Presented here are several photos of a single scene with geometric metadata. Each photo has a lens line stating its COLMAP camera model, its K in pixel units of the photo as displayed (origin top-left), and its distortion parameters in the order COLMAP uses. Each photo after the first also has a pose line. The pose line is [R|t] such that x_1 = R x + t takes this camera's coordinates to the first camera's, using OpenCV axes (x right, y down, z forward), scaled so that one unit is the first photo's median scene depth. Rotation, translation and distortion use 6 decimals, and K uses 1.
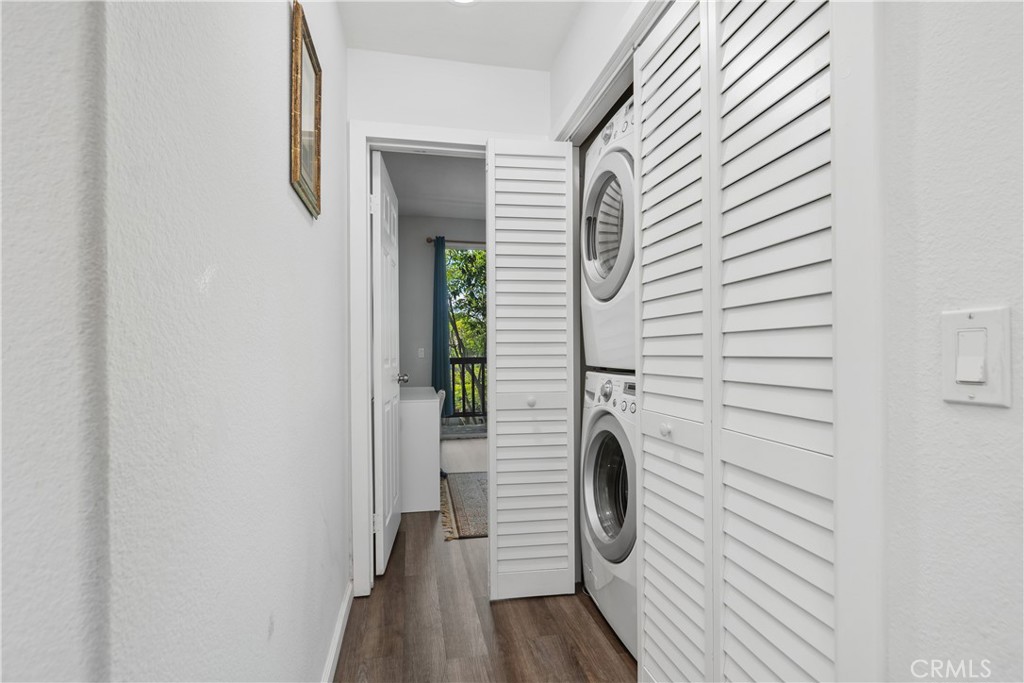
lens RADIAL K [[496.8, 0, 512.6], [0, 496.8, 351.6], [0, 0, 1]] dist [-0.000665, -0.000527]
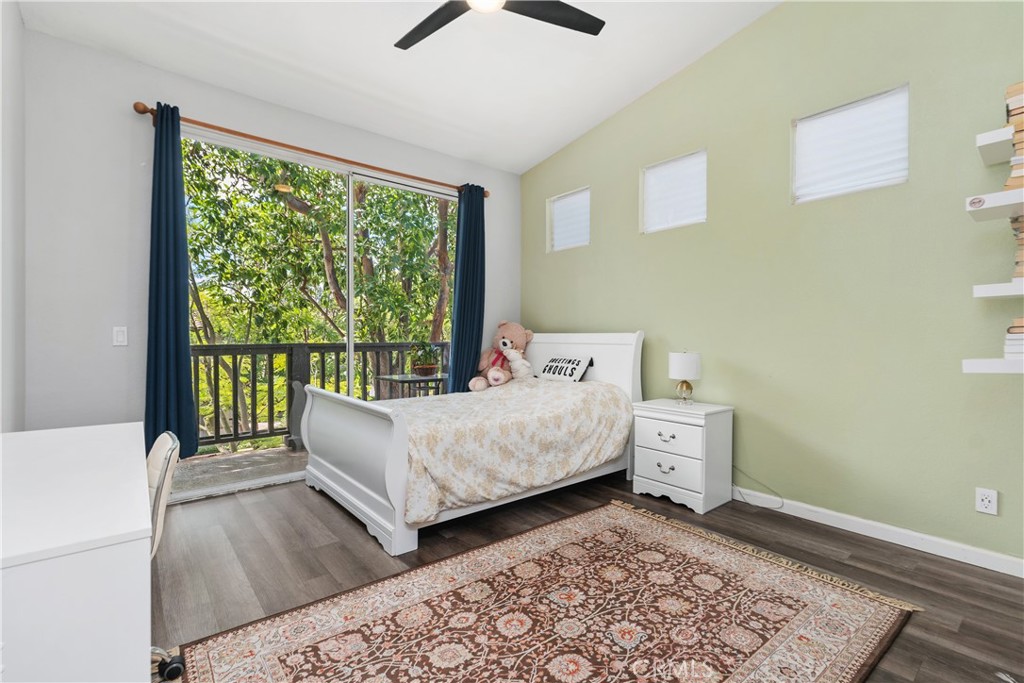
lens RADIAL K [[461.7, 0, 509.7], [0, 461.7, 342.7], [0, 0, 1]] dist [0.008767, -0.000509]
pose [[0.884202, 0.006013, 0.467066, -0.032668], [-0.013083, 0.999844, 0.011895, -0.003912], [-0.466921, -0.016628, 0.884143, 0.234017]]
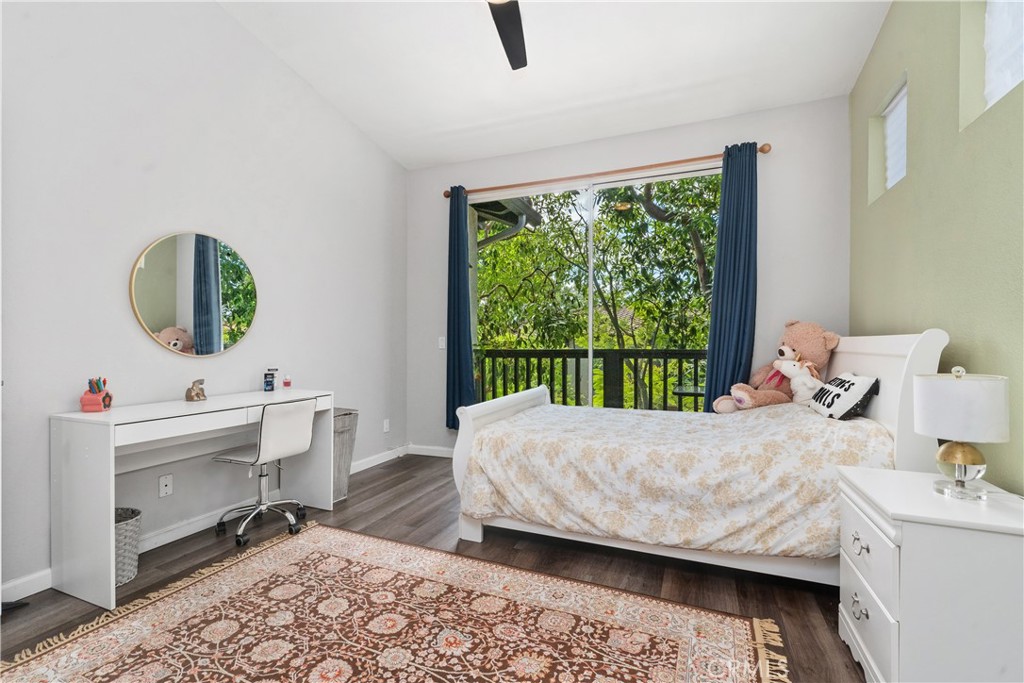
lens RADIAL K [[461.7, 0, 509.7], [0, 461.7, 342.7], [0, 0, 1]] dist [0.008767, -0.000509]
pose [[0.825044, 0.009638, -0.564986, 0.160736], [-0.005080, 0.999941, 0.009639, -0.005902], [0.565045, -0.005082, 0.825044, 0.261303]]
